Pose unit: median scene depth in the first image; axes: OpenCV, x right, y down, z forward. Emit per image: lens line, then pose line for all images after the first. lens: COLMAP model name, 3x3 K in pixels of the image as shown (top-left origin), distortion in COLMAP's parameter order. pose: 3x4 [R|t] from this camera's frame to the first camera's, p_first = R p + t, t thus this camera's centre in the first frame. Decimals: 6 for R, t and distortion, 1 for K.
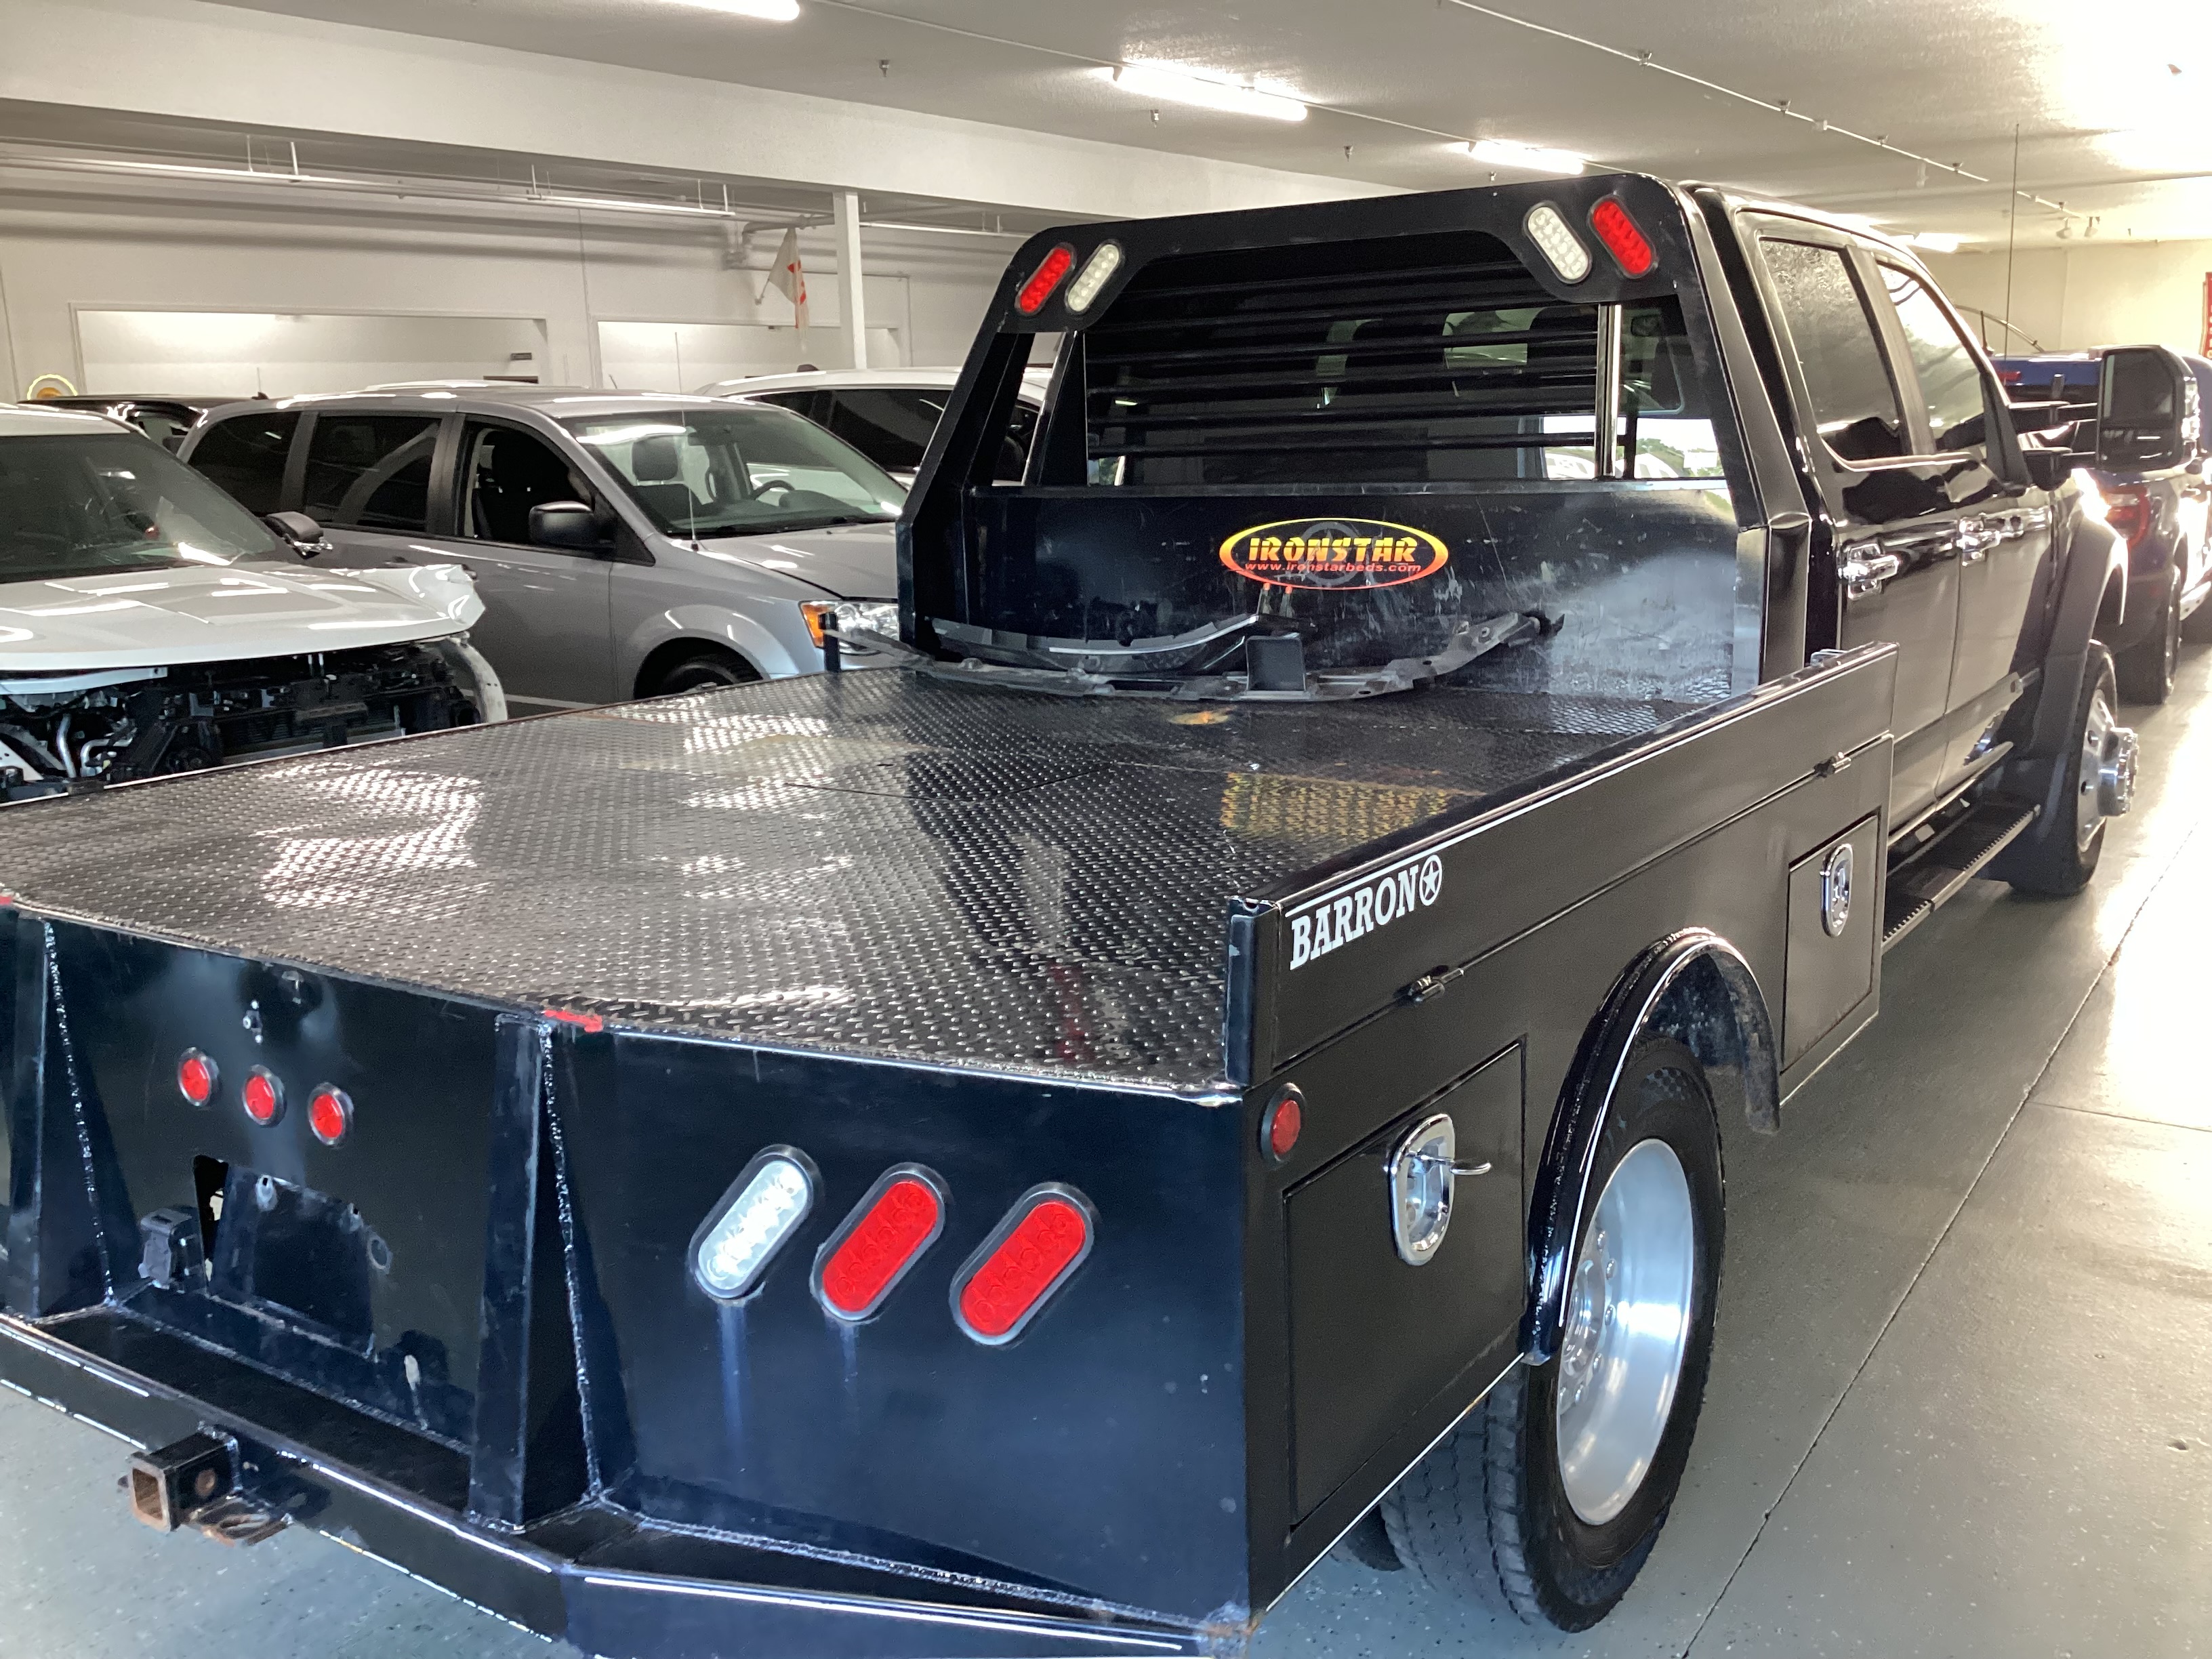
lens RADIAL K [[1993.5, 0, 1104.6], [0, 1993.5, 755.1], [0, 0, 1]] dist [0.104912, -0.188079]
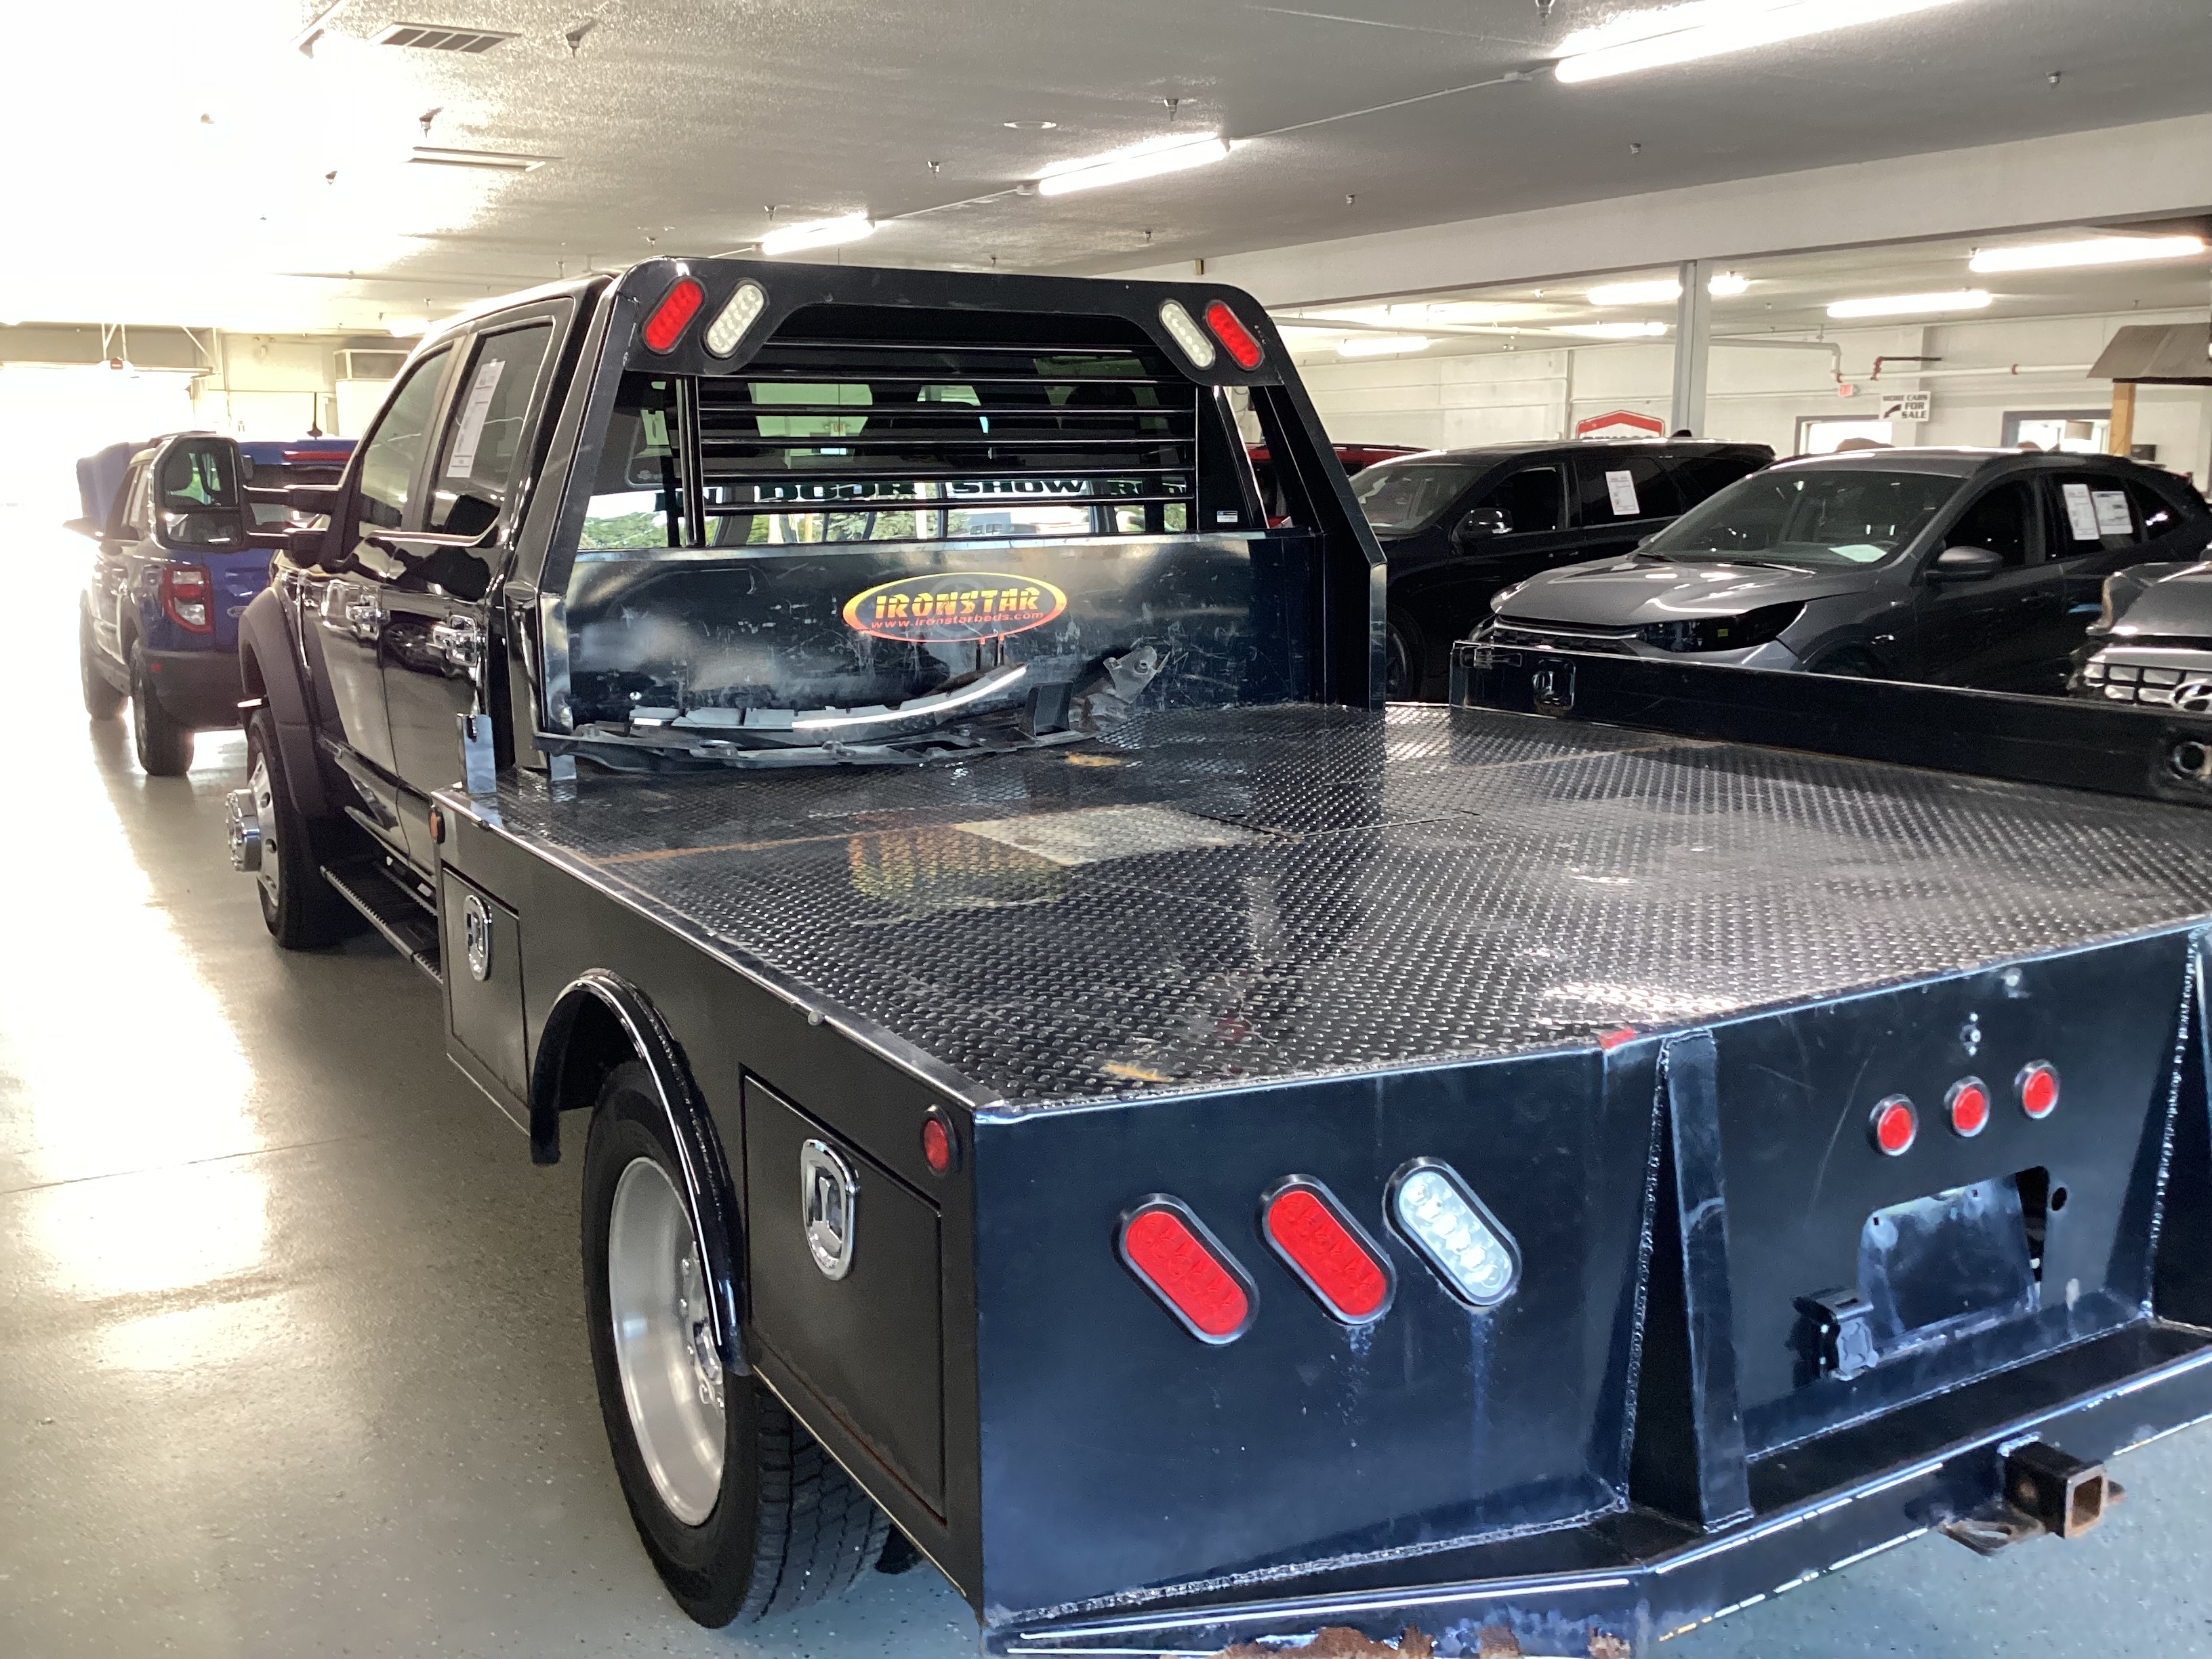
lens RADIAL K [[1993.5, 0, 1104.6], [0, 1993.5, 755.1], [0, 0, 1]] dist [0.104912, -0.188079]
pose [[0.422411, -0.108850, 0.899845, -0.797055], [0.146506, 0.987908, 0.050729, -0.066136], [-0.894486, 0.110404, 0.433250, 0.491201]]
